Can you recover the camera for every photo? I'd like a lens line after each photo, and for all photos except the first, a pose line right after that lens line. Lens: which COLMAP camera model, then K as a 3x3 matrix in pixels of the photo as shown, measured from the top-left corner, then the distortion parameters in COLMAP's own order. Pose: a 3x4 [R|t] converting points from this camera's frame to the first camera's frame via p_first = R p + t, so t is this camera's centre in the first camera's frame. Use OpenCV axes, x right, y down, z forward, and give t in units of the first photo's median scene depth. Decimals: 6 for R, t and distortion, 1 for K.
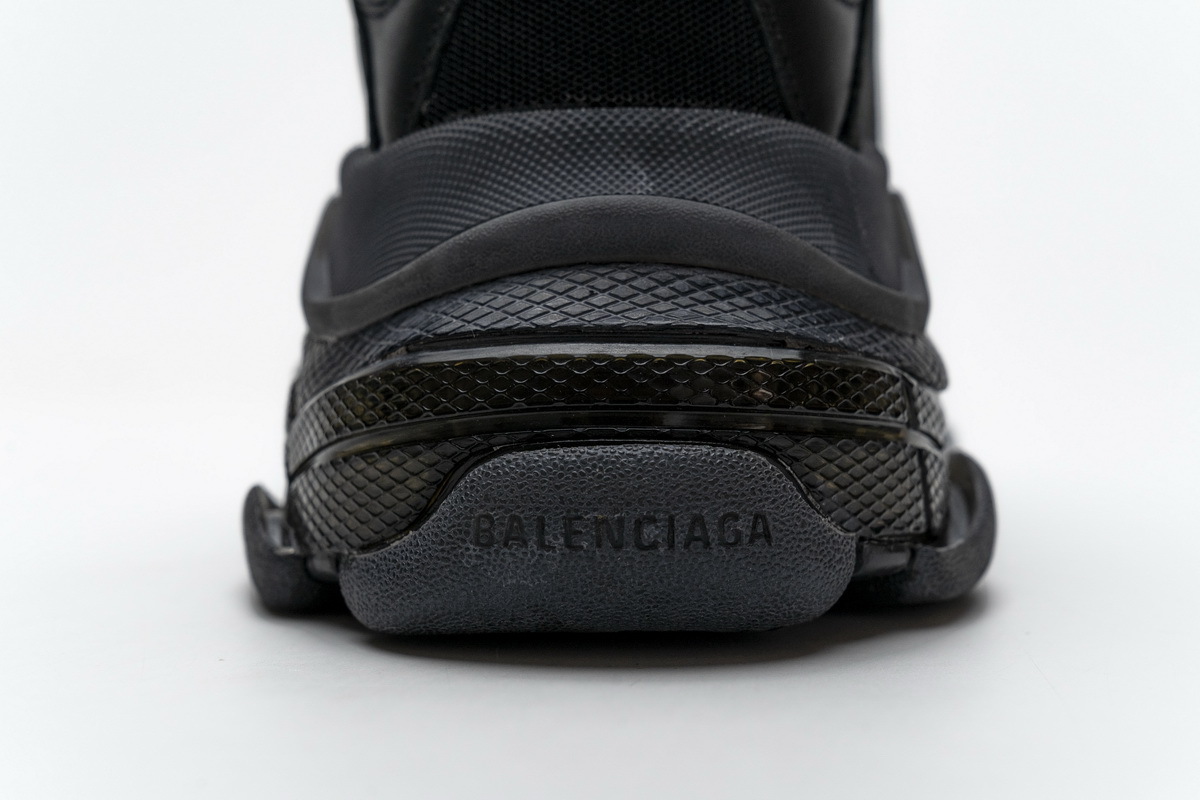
lens RADIAL K [[2401.7, 0, 601.0], [0, 2401.7, 398.9], [0, 0, 1]] dist [-0.000016, 0.000000]
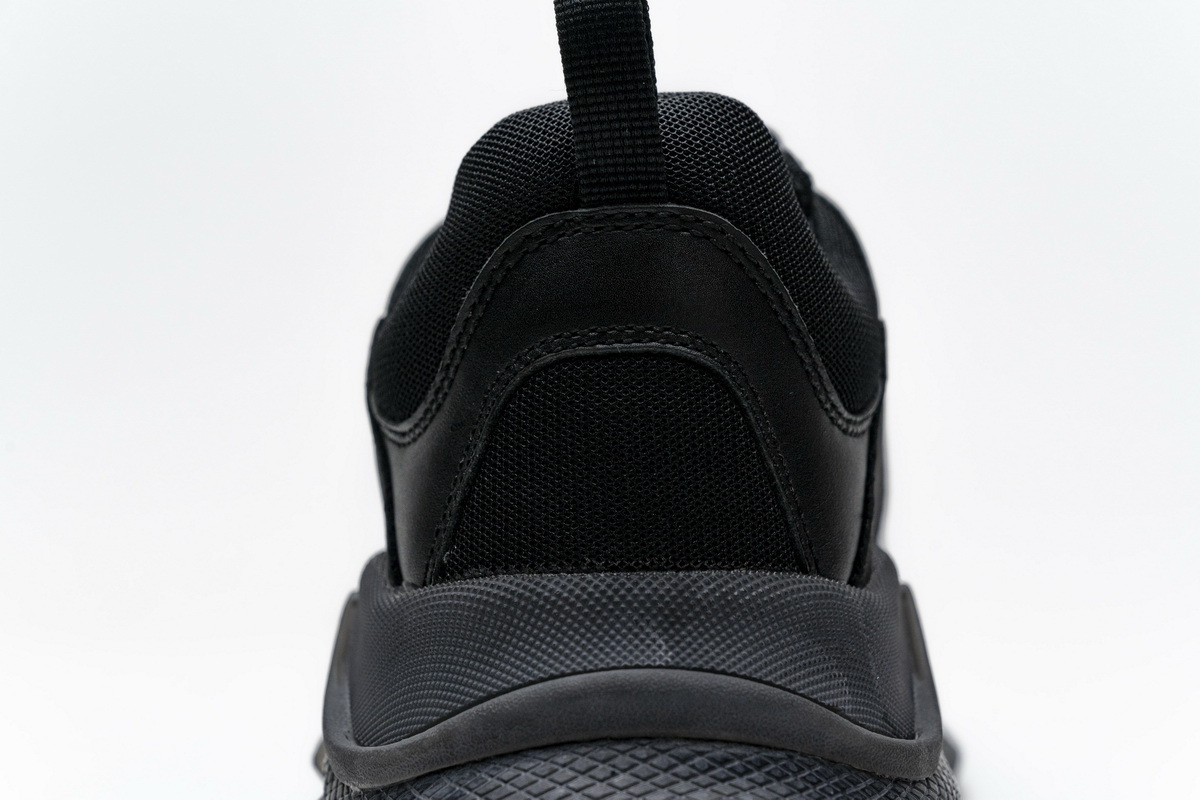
lens RADIAL K [[2401.7, 0, 599.0], [0, 2401.7, 400.9], [0, 0, 1]] dist [-0.000016, 0.000000]
pose [[0.999981, -0.005657, 0.002610, -0.011149], [0.005753, 0.999255, -0.038150, -0.156290], [-0.002392, 0.038164, 0.999269, -0.023282]]
